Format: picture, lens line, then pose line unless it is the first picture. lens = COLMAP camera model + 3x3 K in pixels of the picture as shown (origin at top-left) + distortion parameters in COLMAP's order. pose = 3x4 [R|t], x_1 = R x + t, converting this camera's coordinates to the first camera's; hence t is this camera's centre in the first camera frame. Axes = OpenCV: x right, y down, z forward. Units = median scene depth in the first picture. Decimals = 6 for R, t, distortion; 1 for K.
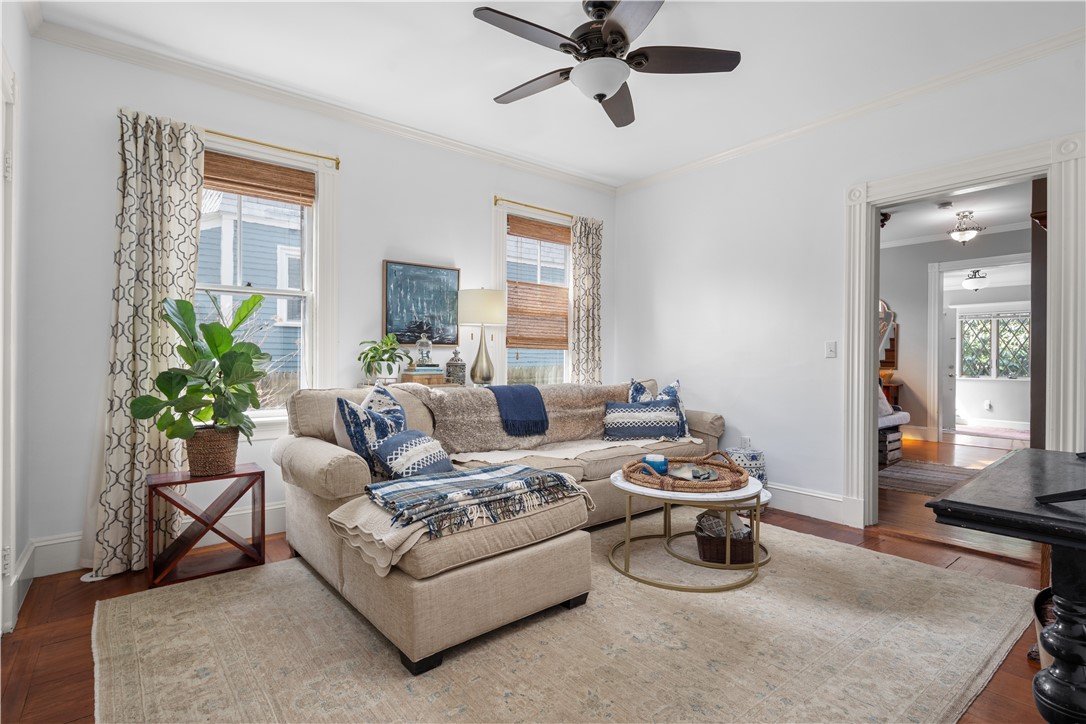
lens RADIAL K [[526.6, 0, 538.7], [0, 526.6, 363.5], [0, 0, 1]] dist [0.002505, -0.002453]
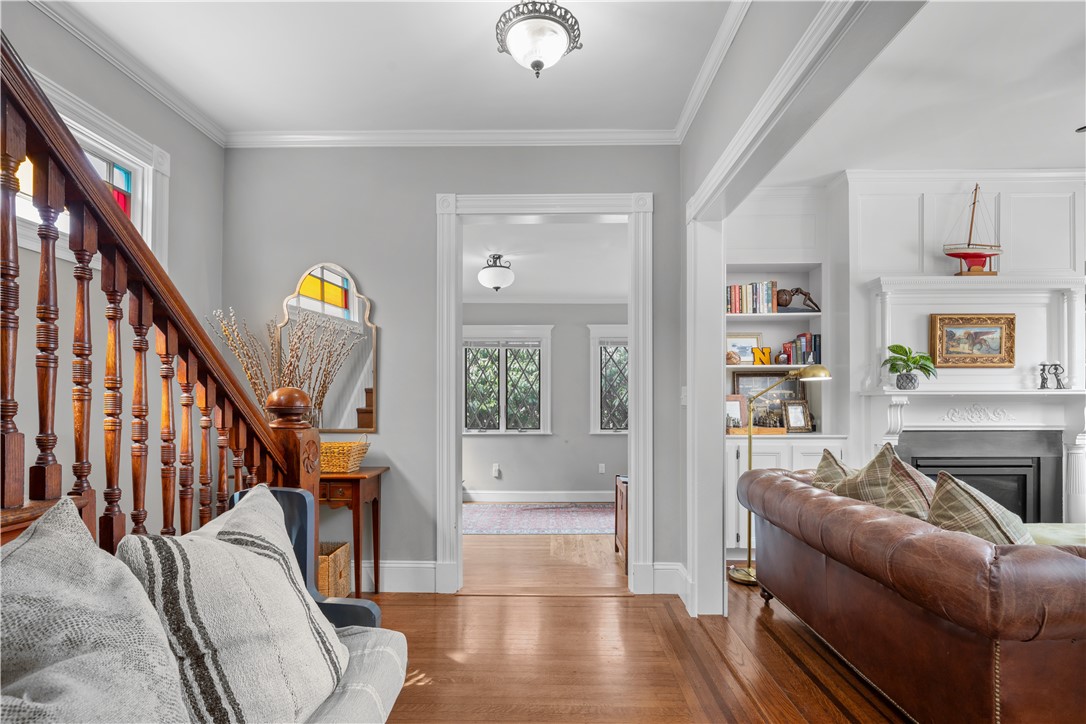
lens RADIAL K [[526.6, 0, 538.5], [0, 526.6, 400.1], [0, 0, 1]] dist [0.002505, -0.002453]
pose [[0.644812, 0.001816, 0.764339, 0.451720], [0.006820, 0.999944, -0.008130, -0.011243], [-0.764310, 0.010455, 0.644764, 0.644491]]
